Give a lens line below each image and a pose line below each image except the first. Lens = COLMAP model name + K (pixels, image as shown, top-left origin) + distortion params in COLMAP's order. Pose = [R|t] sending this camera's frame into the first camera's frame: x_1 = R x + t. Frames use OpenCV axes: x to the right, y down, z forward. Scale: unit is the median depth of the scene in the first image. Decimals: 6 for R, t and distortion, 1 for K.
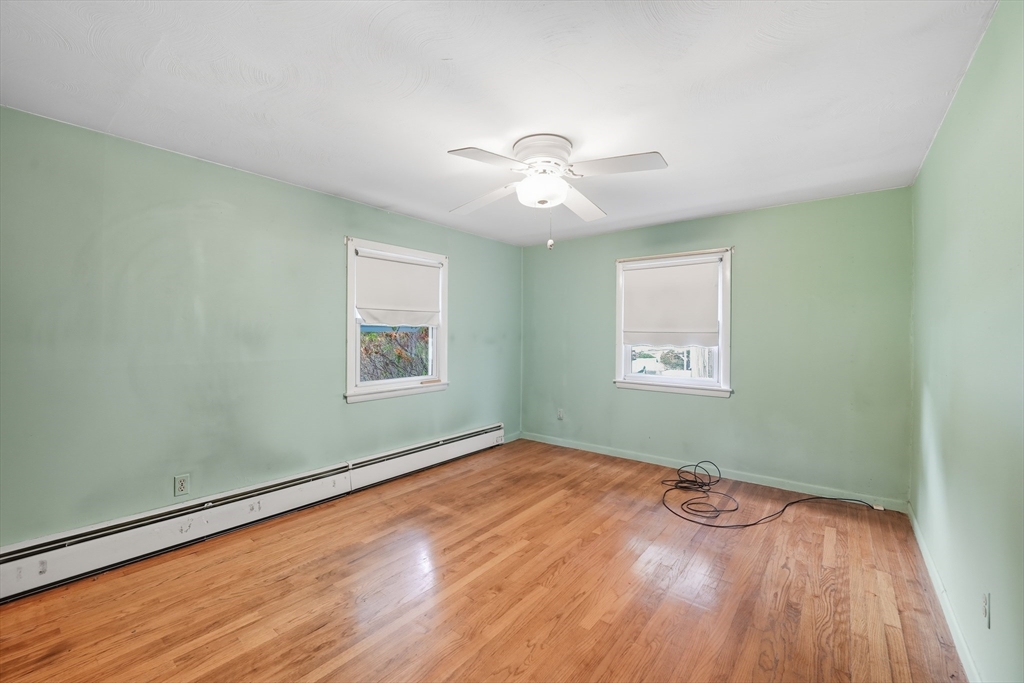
lens RADIAL K [[419.0, 0, 514.4], [0, 419.0, 335.8], [0, 0, 1]] dist [-0.007614, -0.002212]
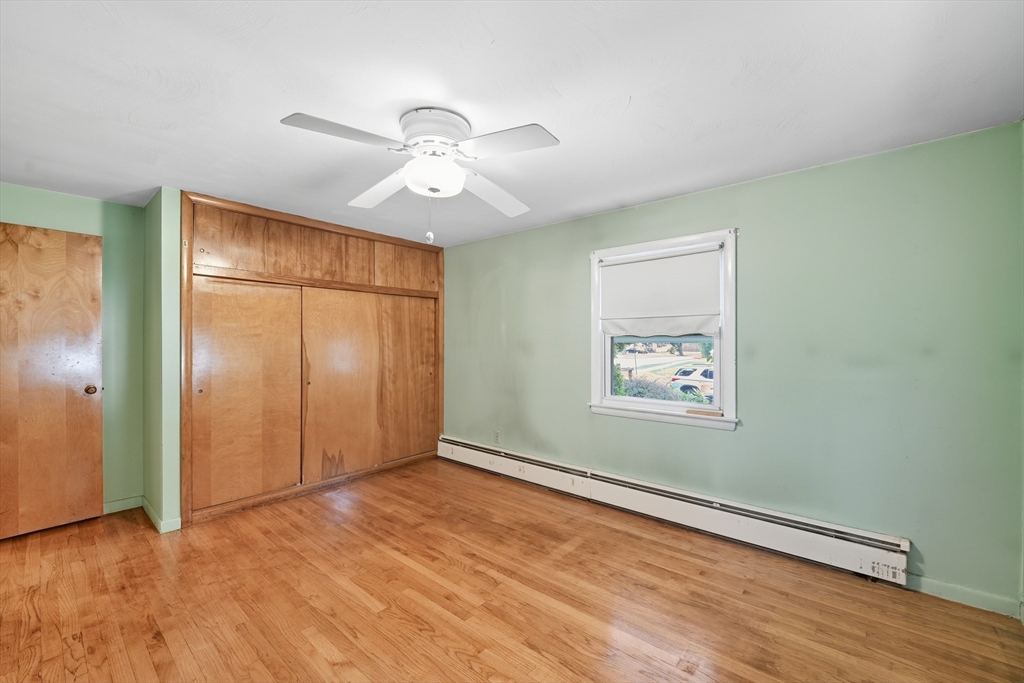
lens RADIAL K [[419.0, 0, 503.8], [0, 419.0, 341.1], [0, 0, 1]] dist [-0.007614, -0.002212]
pose [[-0.054363, -0.008975, -0.998481, 0.644483], [-0.010172, 0.999913, -0.008434, -0.003525], [0.998469, 0.009698, -0.054450, 0.843281]]
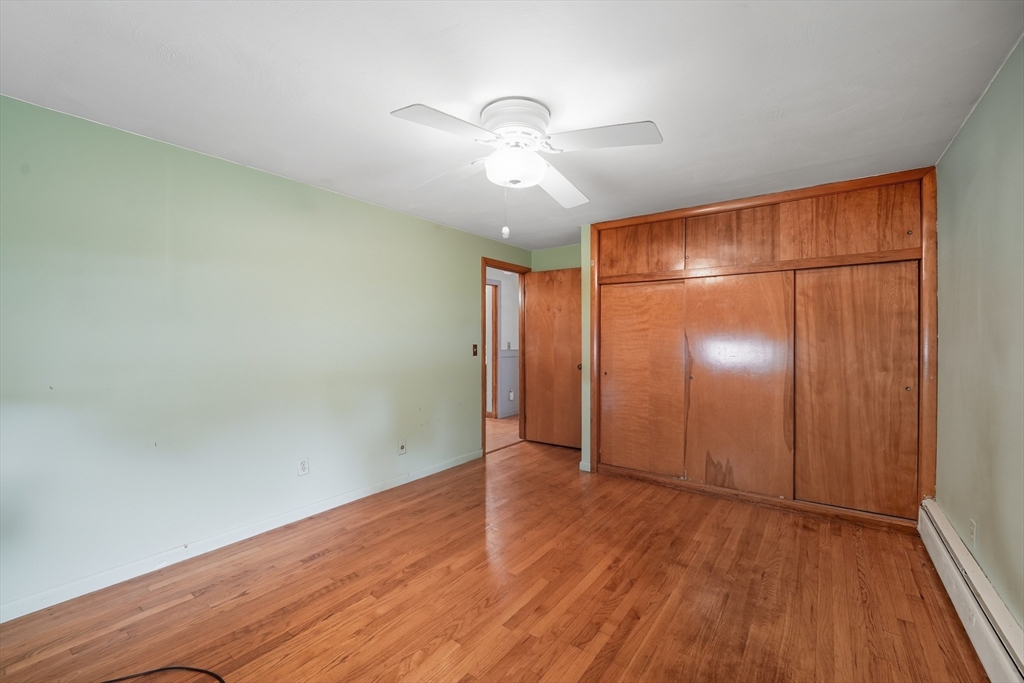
lens RADIAL K [[419.0, 0, 515.3], [0, 419.0, 340.0], [0, 0, 1]] dist [-0.007614, -0.002212]
pose [[-0.999321, -0.006342, -0.036304, 0.067857], [-0.006924, 0.999849, 0.015928, -0.007525], [0.036197, 0.016169, -0.999214, 1.312222]]
